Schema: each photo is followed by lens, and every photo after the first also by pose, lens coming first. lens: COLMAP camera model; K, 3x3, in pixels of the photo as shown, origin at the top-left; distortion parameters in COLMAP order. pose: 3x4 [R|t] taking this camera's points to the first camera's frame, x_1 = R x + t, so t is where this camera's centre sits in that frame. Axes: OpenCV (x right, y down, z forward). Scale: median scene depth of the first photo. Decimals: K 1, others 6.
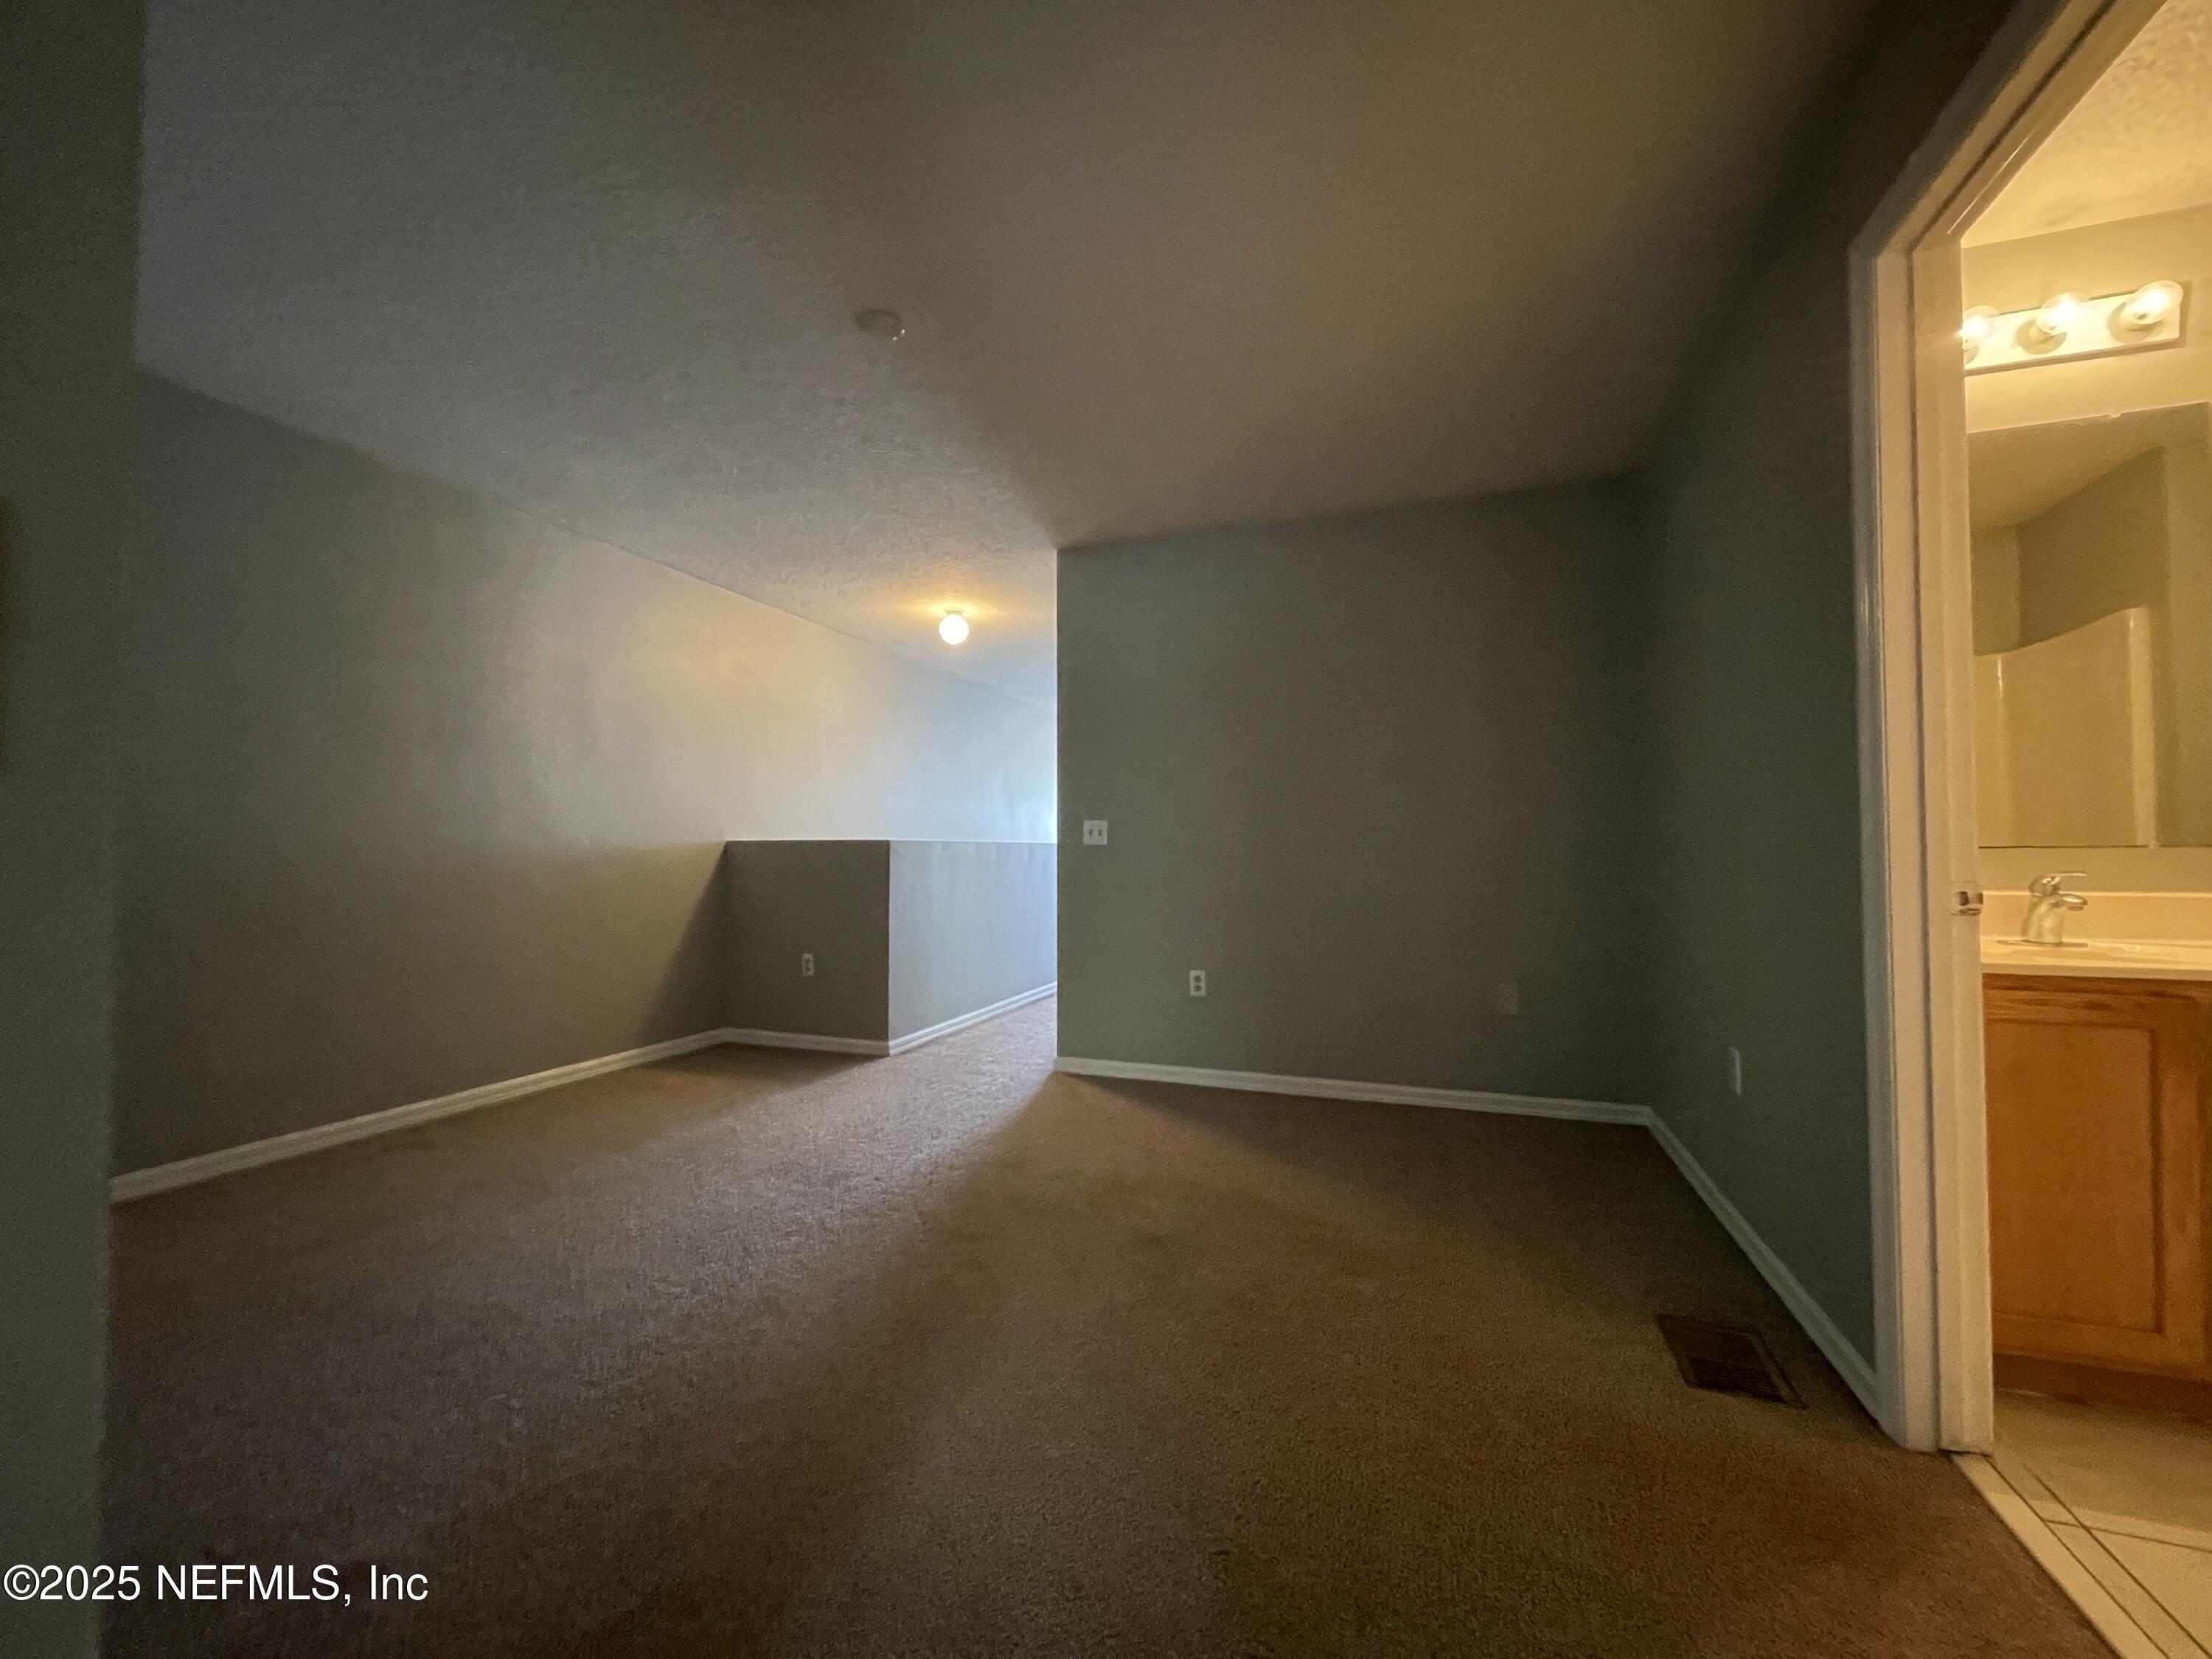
lens RADIAL K [[899.1, 0, 1116.1], [0, 899.1, 836.6], [0, 0, 1]] dist [0.000948, 0.000100]
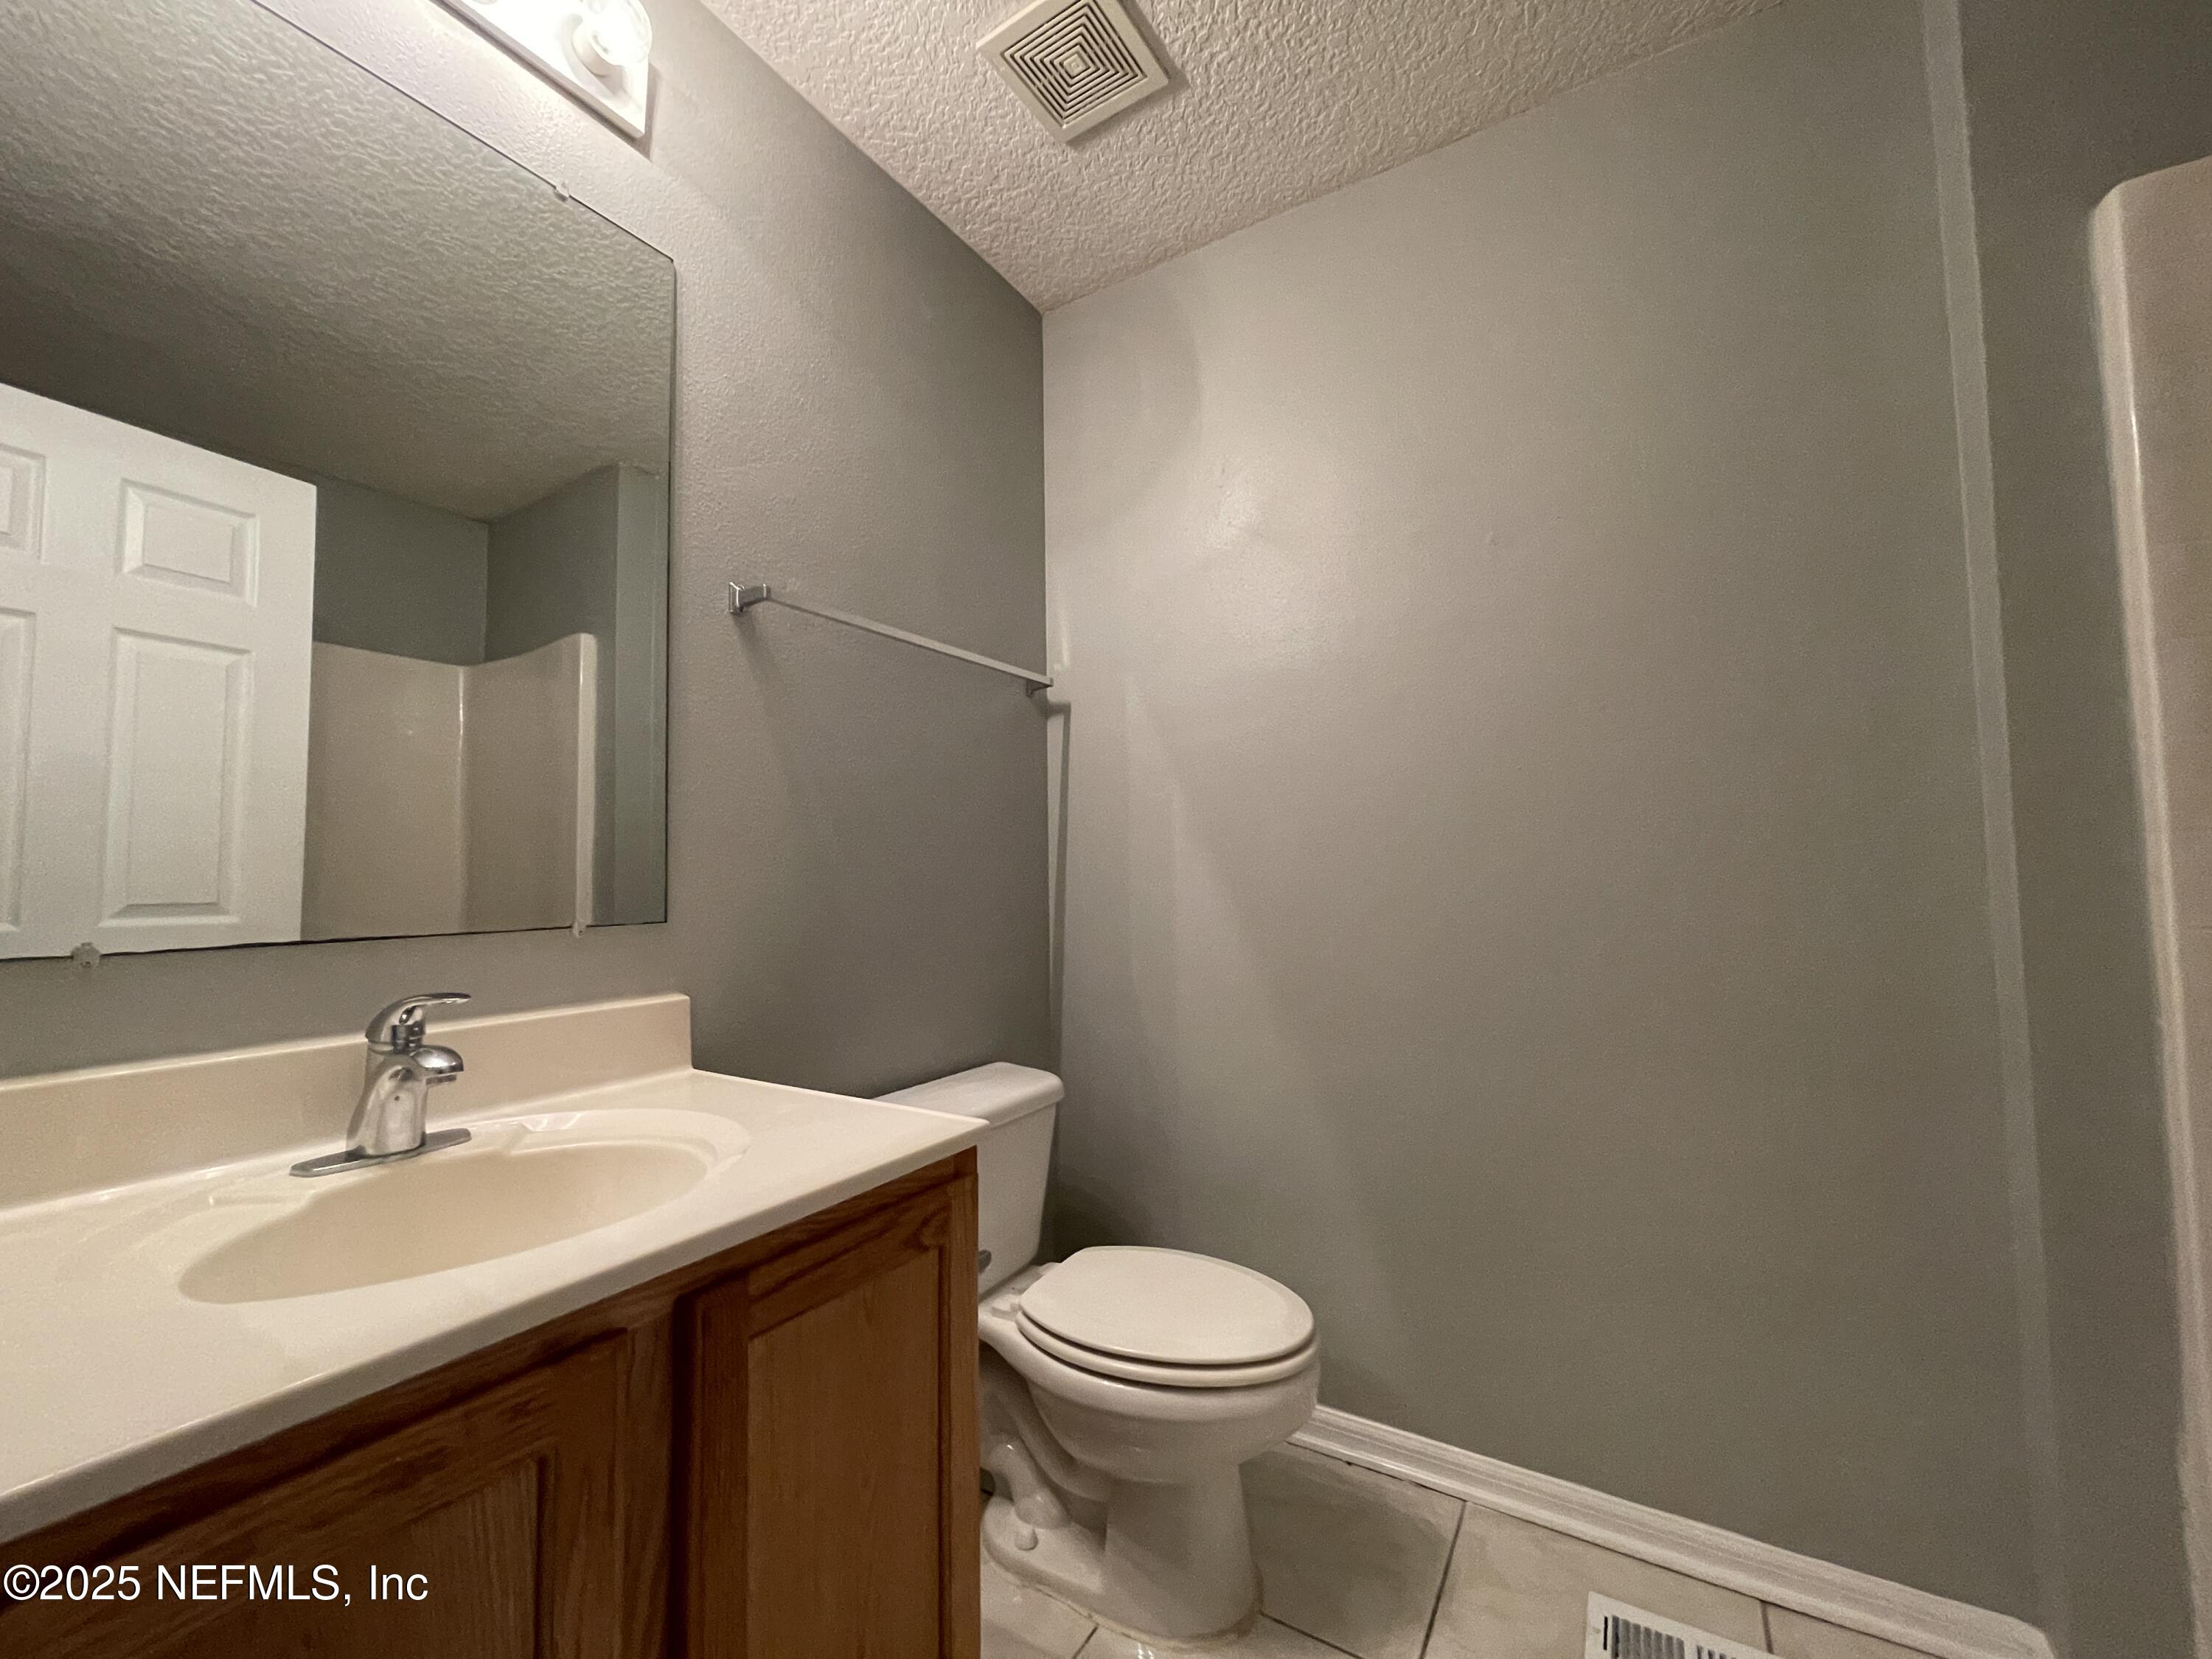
lens RADIAL K [[899.1, 0, 1116.4], [0, 899.1, 831.2], [0, 0, 1]] dist [0.000948, 0.000100]
pose [[0.188948, 0.055031, 0.980444, 0.635772], [-0.012087, 0.998483, -0.053714, -0.025563], [-0.981913, -0.001701, 0.189326, 0.542146]]
